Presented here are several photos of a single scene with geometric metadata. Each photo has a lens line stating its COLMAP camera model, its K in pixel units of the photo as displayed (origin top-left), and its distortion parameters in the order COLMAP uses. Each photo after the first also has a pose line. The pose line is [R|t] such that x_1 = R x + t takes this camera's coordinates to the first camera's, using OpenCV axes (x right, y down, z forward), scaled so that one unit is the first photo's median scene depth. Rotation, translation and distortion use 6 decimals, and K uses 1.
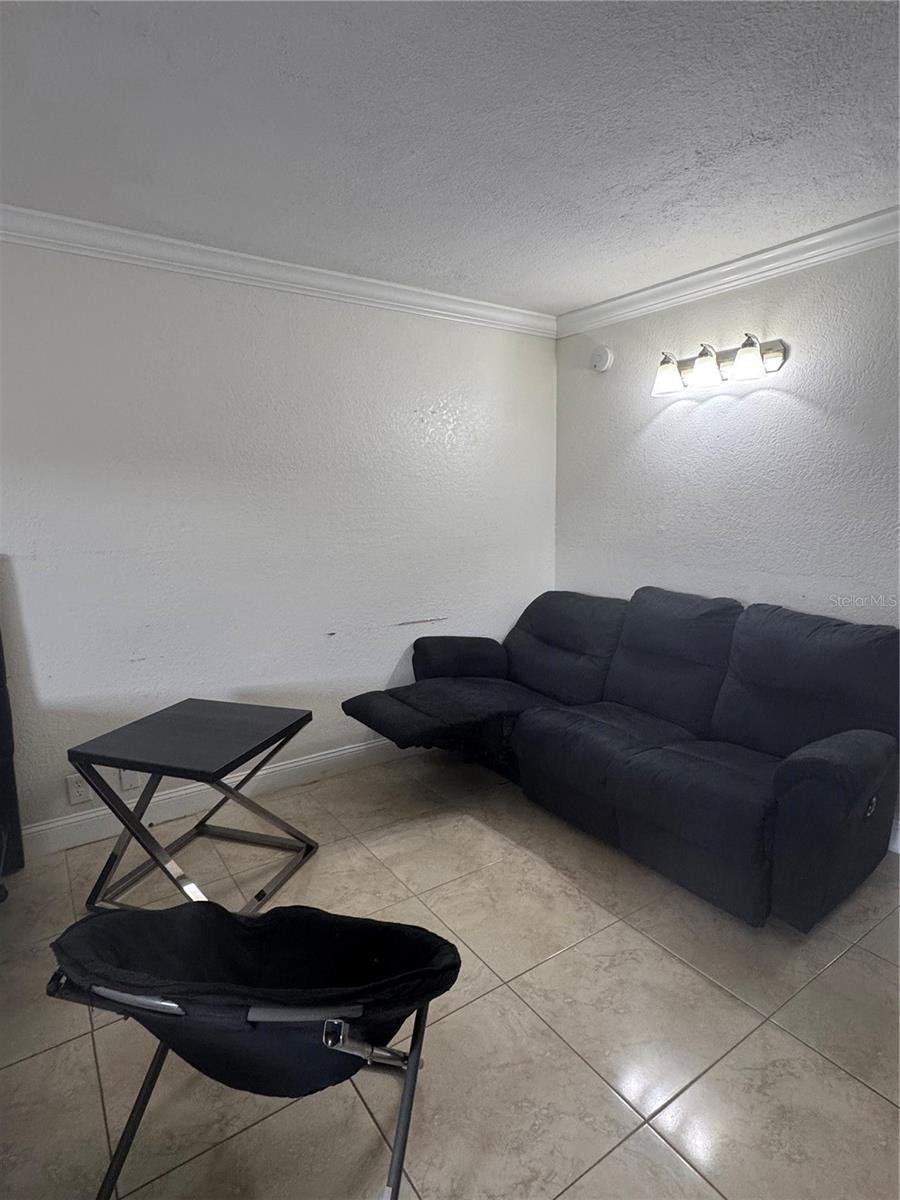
lens RADIAL K [[636.0, 0, 449.9], [0, 636.0, 605.3], [0, 0, 1]] dist [-0.001804, 0.001125]
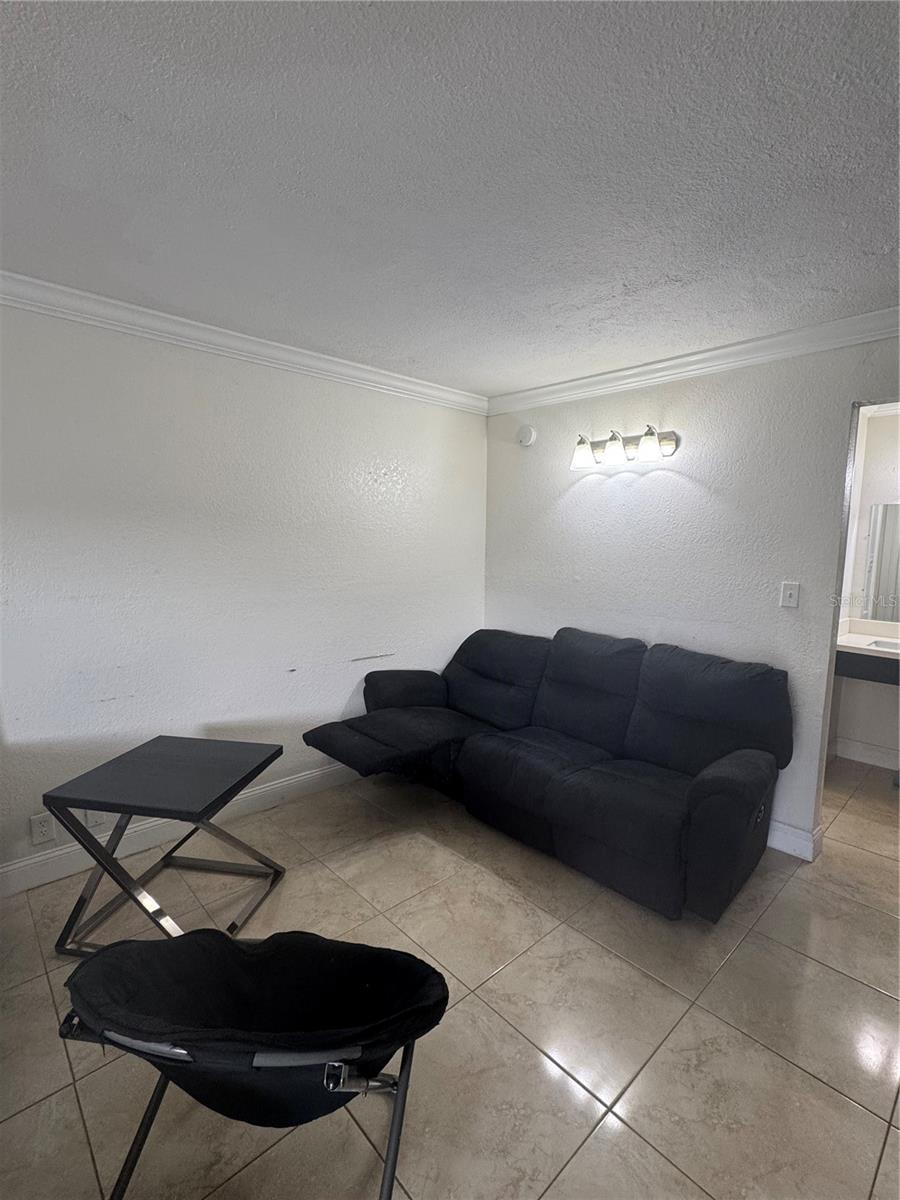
lens RADIAL K [[555.6, 0, 451.0], [0, 555.6, 605.9], [0, 0, 1]] dist [-0.001962, 0.000624]
pose [[0.988713, 0.008089, 0.149606, -0.077792], [-0.001278, 0.998961, -0.045564, -0.029551], [-0.149819, 0.044858, 0.987695, 0.007979]]
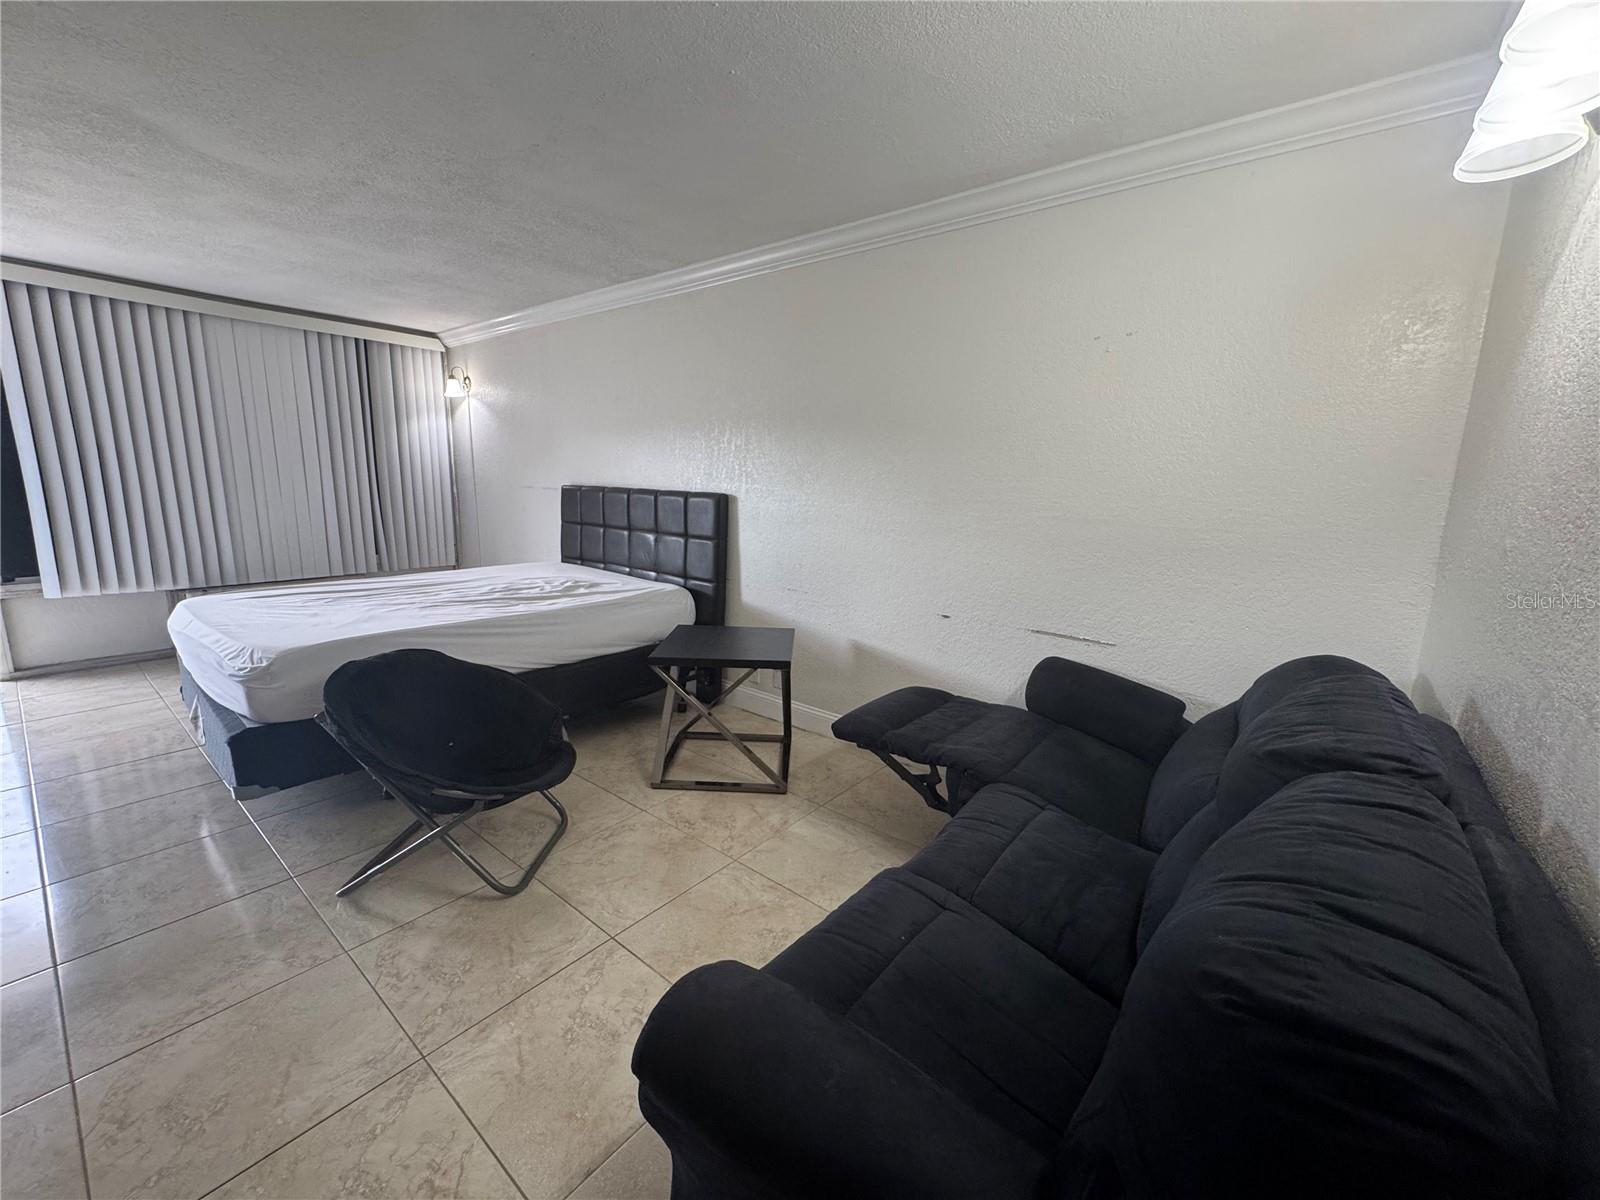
lens RADIAL K [[639.7, 0, 799.5], [0, 639.7, 603.9], [0, 0, 1]] dist [-0.002458, 0.000912]
pose [[0.289656, 0.208748, -0.934090, 0.756770], [-0.195532, 0.968251, 0.155749, -0.091735], [0.936946, 0.137530, 0.321276, 0.673713]]
